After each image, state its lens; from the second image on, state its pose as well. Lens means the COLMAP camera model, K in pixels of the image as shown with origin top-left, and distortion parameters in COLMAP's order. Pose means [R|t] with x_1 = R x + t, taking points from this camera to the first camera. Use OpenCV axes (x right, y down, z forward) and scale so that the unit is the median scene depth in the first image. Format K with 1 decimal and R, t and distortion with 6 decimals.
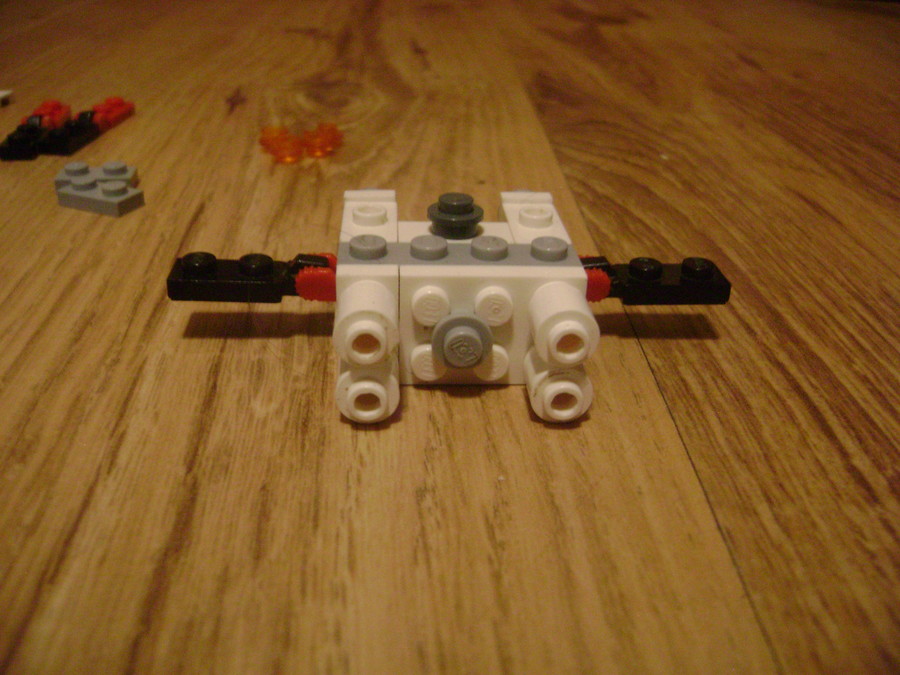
lens RADIAL K [[922.3, 0, 450.0], [0, 922.3, 337.5], [0, 0, 1]] dist [-0.175325, 0.087706]
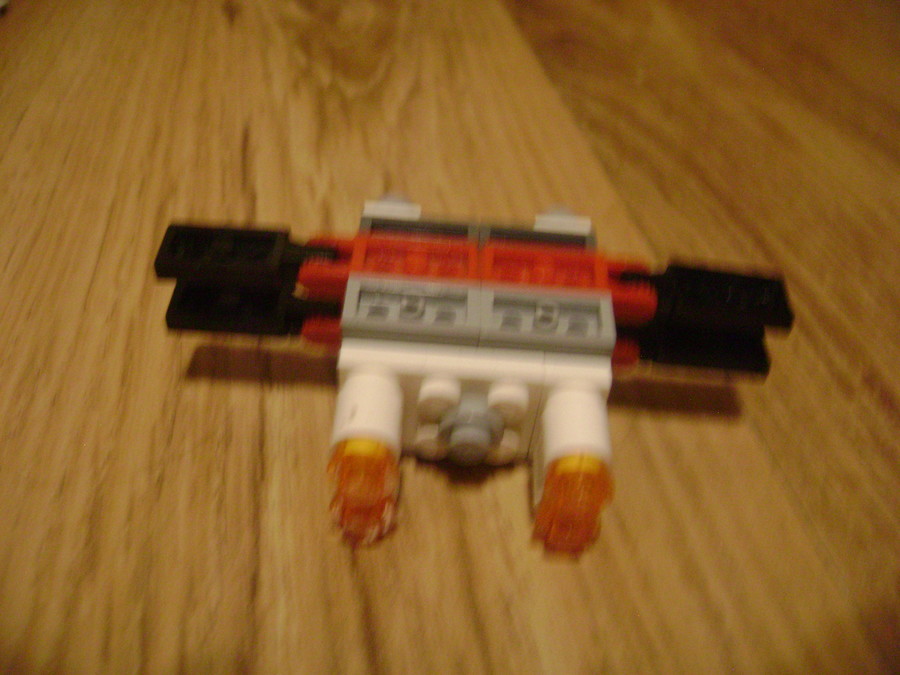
lens RADIAL K [[918.9, 0, 450.0], [0, 918.9, 337.5], [0, 0, 1]] dist [-0.168471, 0.056222]
pose [[0.993688, -0.021099, 0.110181, -0.225723], [0.004327, 0.988632, 0.150295, -0.086752], [-0.112100, -0.148869, 0.982482, -0.197680]]
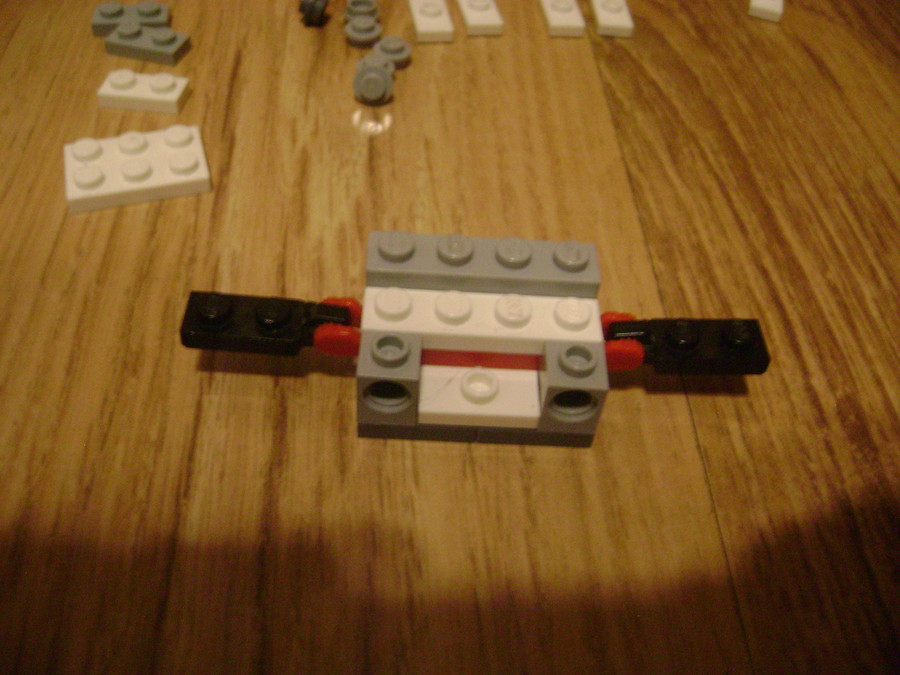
lens RADIAL K [[922.3, 0, 450.0], [0, 922.3, 337.5], [0, 0, 1]] dist [-0.175325, 0.087706]
pose [[0.999243, 0.026518, 0.028480, -0.075293], [-0.034465, 0.942894, 0.331304, -0.277193], [-0.018068, -0.332034, 0.943094, -0.127404]]
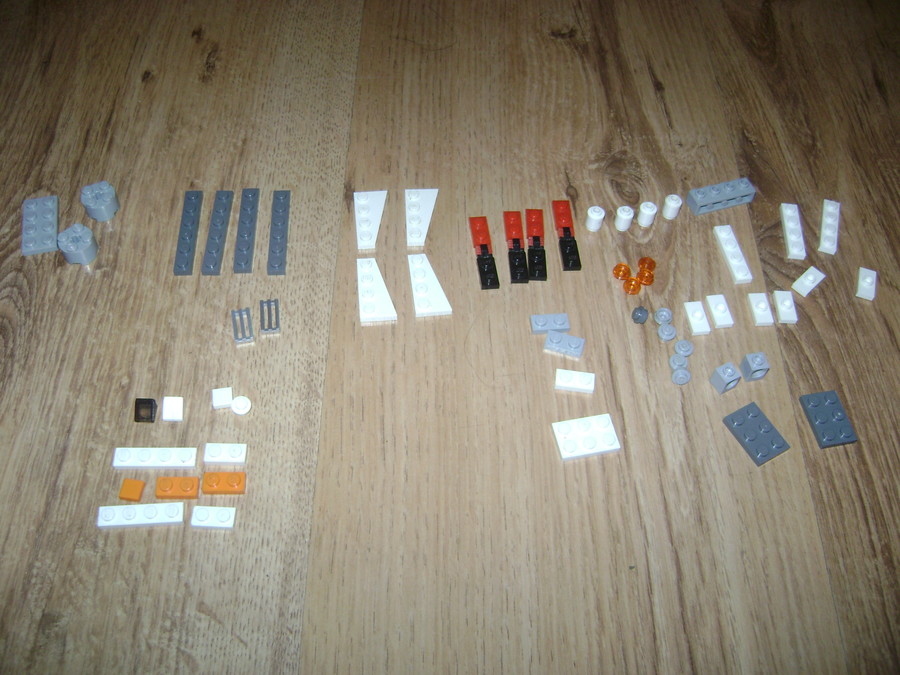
lens RADIAL K [[920.9, 0, 450.0], [0, 920.9, 337.5], [0, 0, 1]] dist [-0.176975, 0.114180]
pose [[0.999100, 0.028587, -0.031336, -0.844813], [-0.010964, 0.887704, 0.460284, -1.683586], [0.040975, -0.459526, 0.887218, -1.325497]]
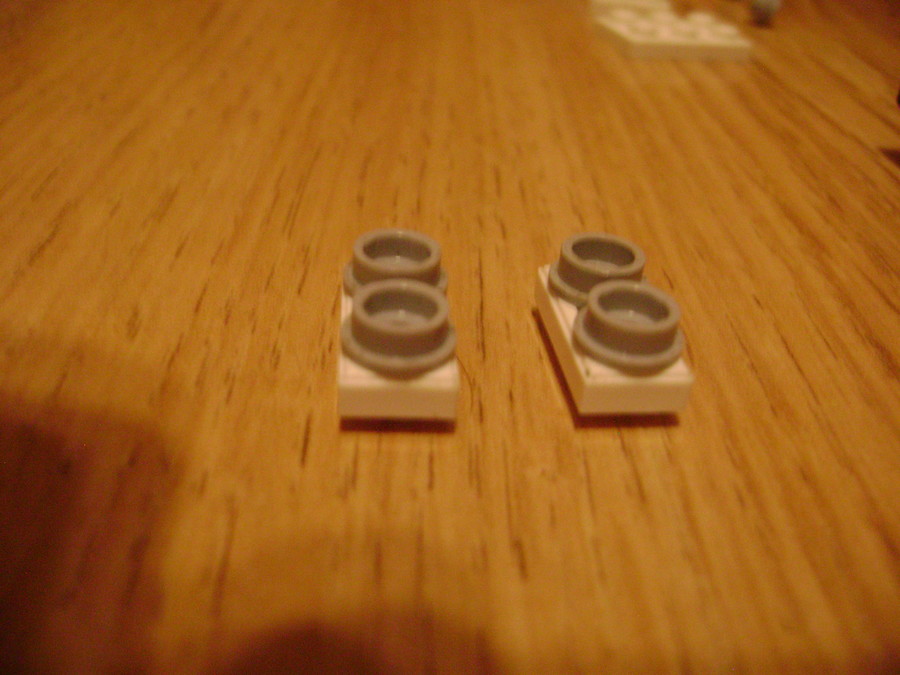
lens RADIAL K [[918.9, 0, 450.0], [0, 918.9, 337.5], [0, 0, 1]] dist [-0.168471, 0.056222]
pose [[0.998232, 0.057121, -0.016414, -0.761115], [-0.055433, 0.994443, 0.089505, 0.264809], [0.021436, -0.088437, 0.995851, -0.163645]]
